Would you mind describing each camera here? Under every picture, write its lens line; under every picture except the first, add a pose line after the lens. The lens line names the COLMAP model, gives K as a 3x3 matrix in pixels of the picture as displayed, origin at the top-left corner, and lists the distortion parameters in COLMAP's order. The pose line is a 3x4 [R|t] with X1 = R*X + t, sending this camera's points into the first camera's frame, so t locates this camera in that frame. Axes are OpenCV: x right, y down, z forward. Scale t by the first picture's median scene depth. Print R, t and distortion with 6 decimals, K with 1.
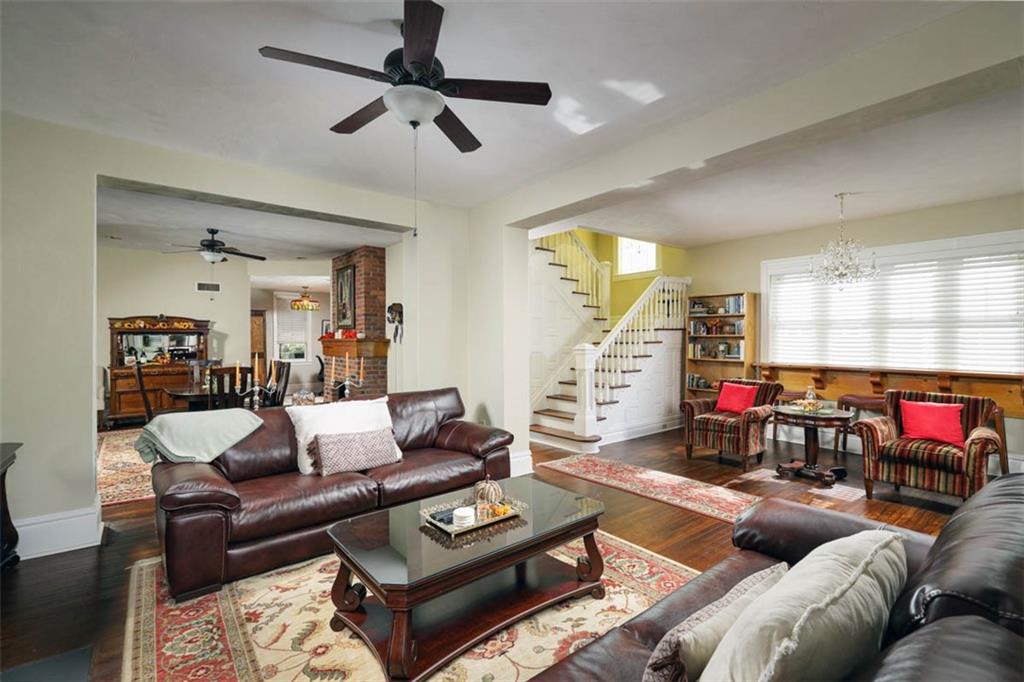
lens RADIAL K [[456.7, 0, 512.0], [0, 456.7, 341.0], [0, 0, 1]] dist [-0.000379, -0.000055]
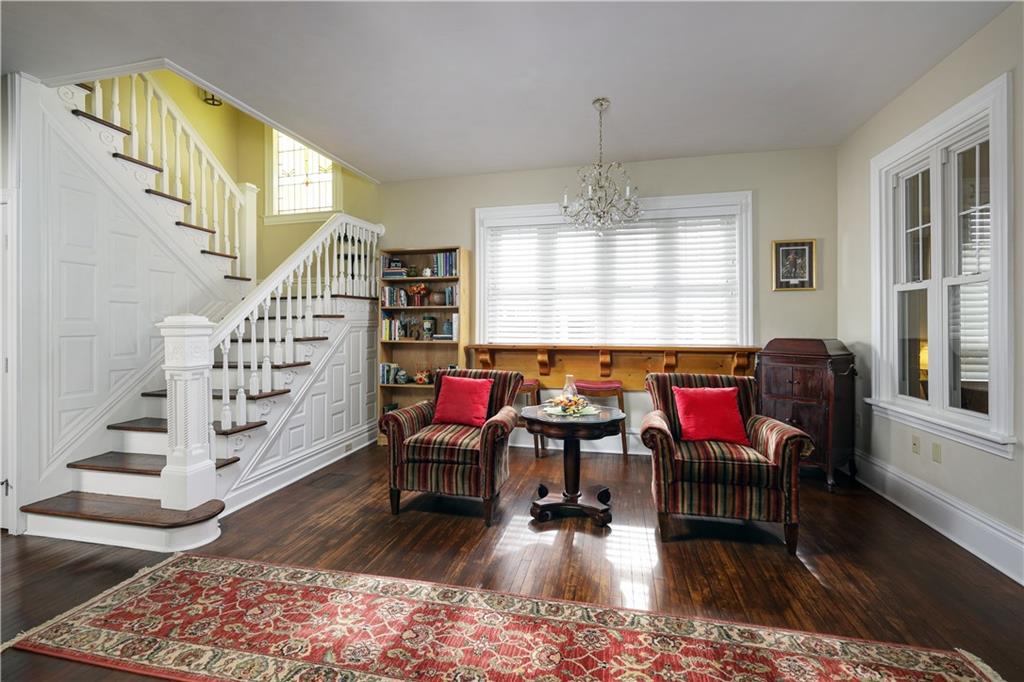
lens RADIAL K [[473.4, 0, 501.0], [0, 473.4, 321.7], [0, 0, 1]] dist [-0.001887, 0.000233]
pose [[0.794865, 0.001157, 0.606785, 0.106301], [0.006614, 0.999922, -0.010570, 0.019303], [-0.606750, 0.012415, 0.794796, 0.356657]]
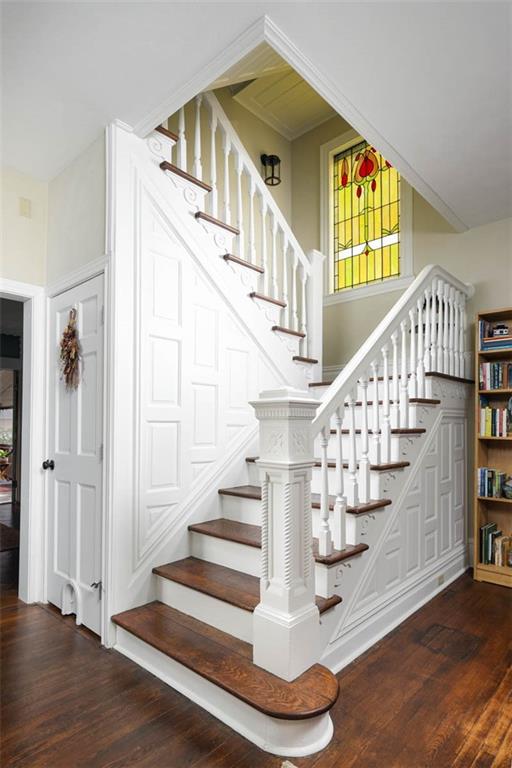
lens RADIAL K [[431.5, 0, 256.3], [0, 431.5, 417.9], [0, 0, 1]] dist [-0.001086, -0.000034]
pose [[0.989754, 0.008034, 0.142557, 0.082690], [-0.004519, 0.999678, -0.024960, 0.032278], [-0.142712, 0.024060, 0.989472, 0.615713]]
